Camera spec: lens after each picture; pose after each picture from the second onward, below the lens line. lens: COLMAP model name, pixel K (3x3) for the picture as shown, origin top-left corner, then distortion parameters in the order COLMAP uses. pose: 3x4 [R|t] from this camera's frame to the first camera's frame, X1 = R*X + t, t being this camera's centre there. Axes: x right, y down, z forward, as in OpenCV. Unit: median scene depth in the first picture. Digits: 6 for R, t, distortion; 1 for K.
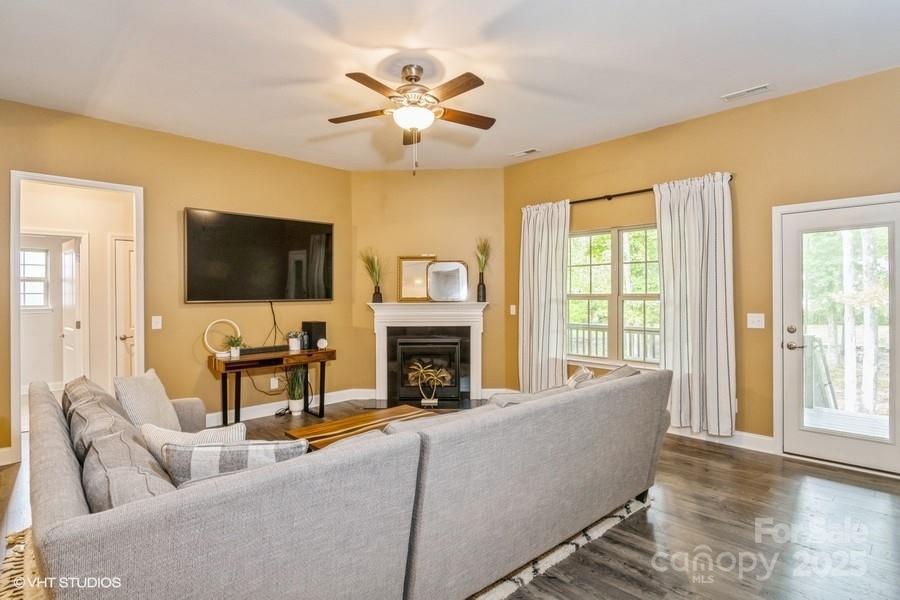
lens RADIAL K [[472.7, 0, 447.7], [0, 472.7, 298.1], [0, 0, 1]] dist [0.000113, -0.000499]
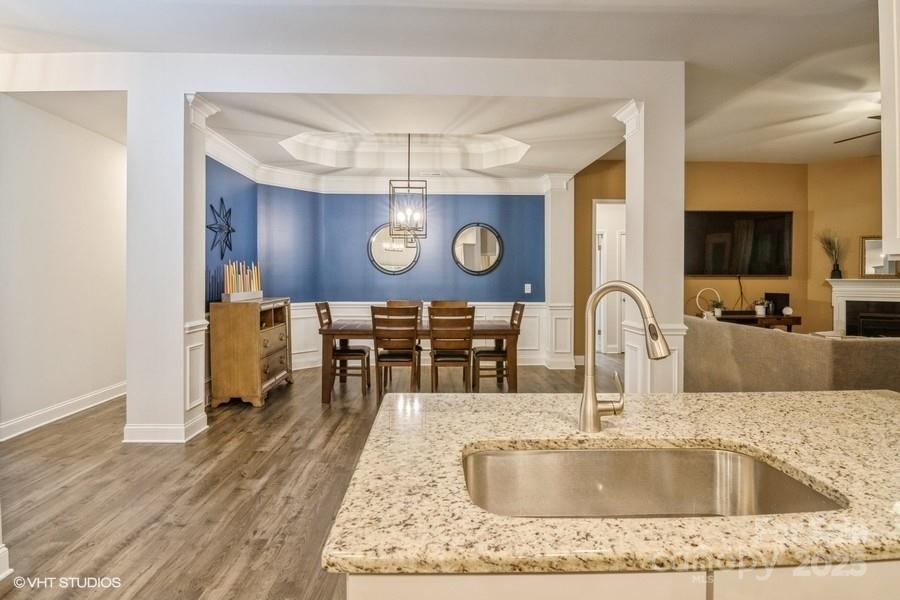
lens RADIAL K [[468.3, 0, 453.0], [0, 468.3, 272.3], [0, 0, 1]] dist [-0.012252, -0.001305]
pose [[0.753699, 0.003031, -0.657212, -0.122817], [-0.013145, 0.999859, -0.010464, 0.019670], [0.657088, 0.016526, 0.753633, -0.466484]]
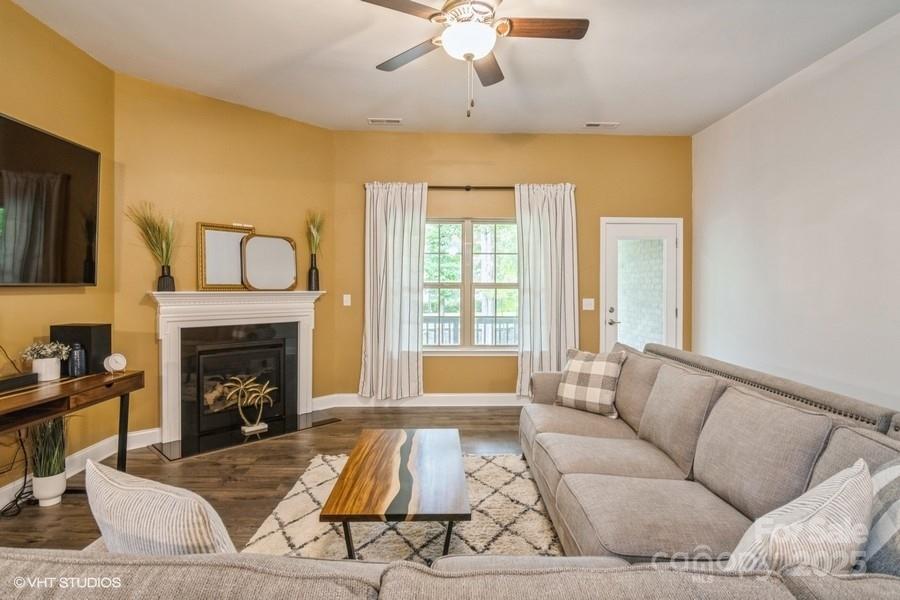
lens RADIAL K [[464.3, 0, 446.4], [0, 464.3, 290.5], [0, 0, 1]] dist [-0.004357, -0.001903]
pose [[0.671572, 0.005295, 0.740920, -0.397495], [-0.001639, 0.999983, -0.005661, 0.012896], [-0.740937, 0.002587, 0.671569, 0.329080]]
